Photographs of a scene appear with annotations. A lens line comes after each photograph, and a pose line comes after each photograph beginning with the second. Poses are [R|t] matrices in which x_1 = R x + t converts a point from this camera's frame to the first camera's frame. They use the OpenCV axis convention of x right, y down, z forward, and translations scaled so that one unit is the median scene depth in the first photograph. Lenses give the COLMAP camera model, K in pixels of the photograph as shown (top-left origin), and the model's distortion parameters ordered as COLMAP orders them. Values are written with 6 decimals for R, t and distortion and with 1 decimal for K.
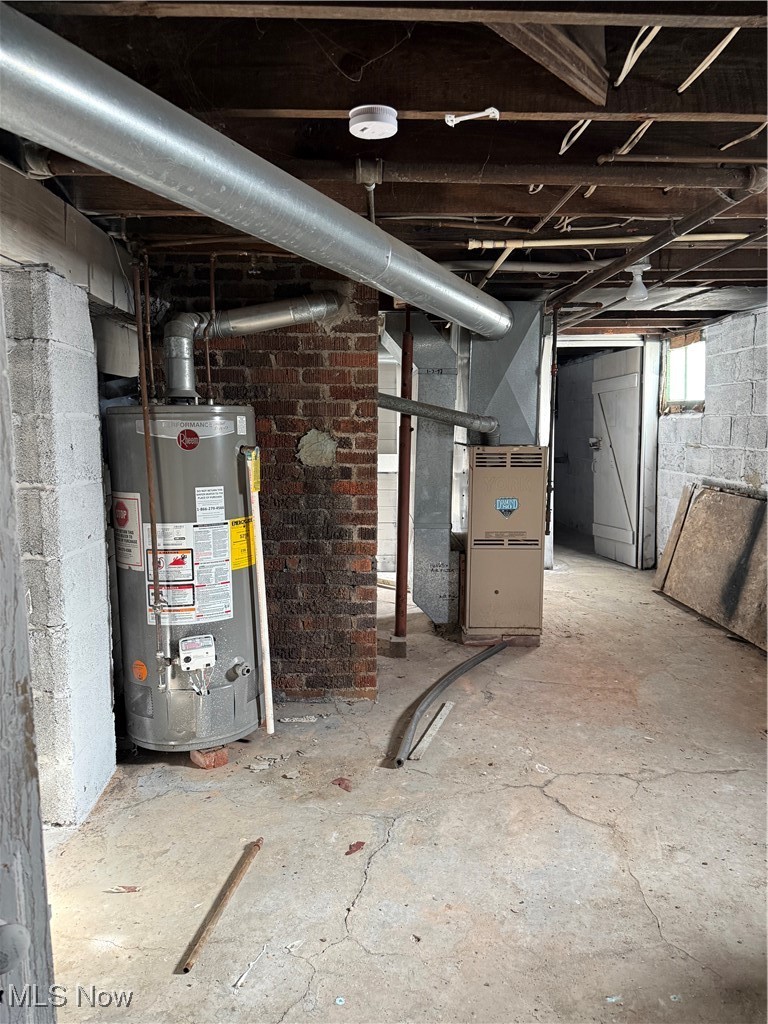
lens RADIAL K [[747.2, 0, 369.7], [0, 747.2, 512.3], [0, 0, 1]] dist [0.059167, -0.099981]
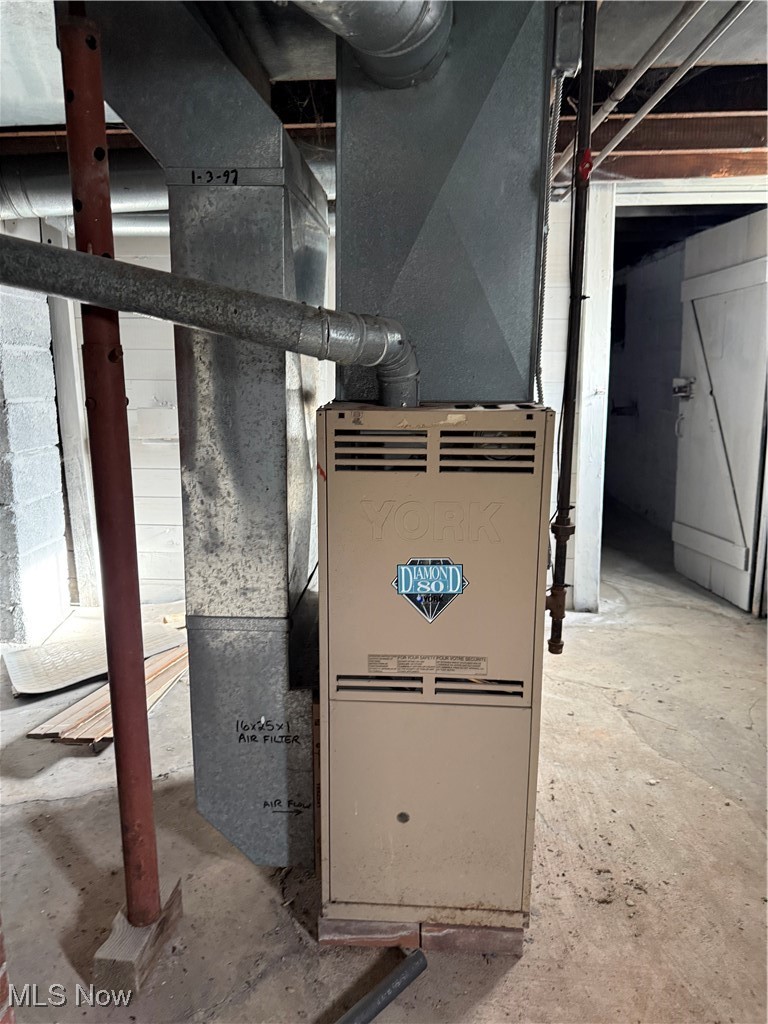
lens RADIAL K [[718.1, 0, 384.0], [0, 718.1, 512.0], [0, 0, 1]] dist [0.067868, -0.148239]
pose [[0.996663, 0.014962, -0.080239, 0.190364], [-0.007863, 0.996083, 0.088070, -0.070962], [0.081243, -0.087145, 0.992877, 0.684088]]
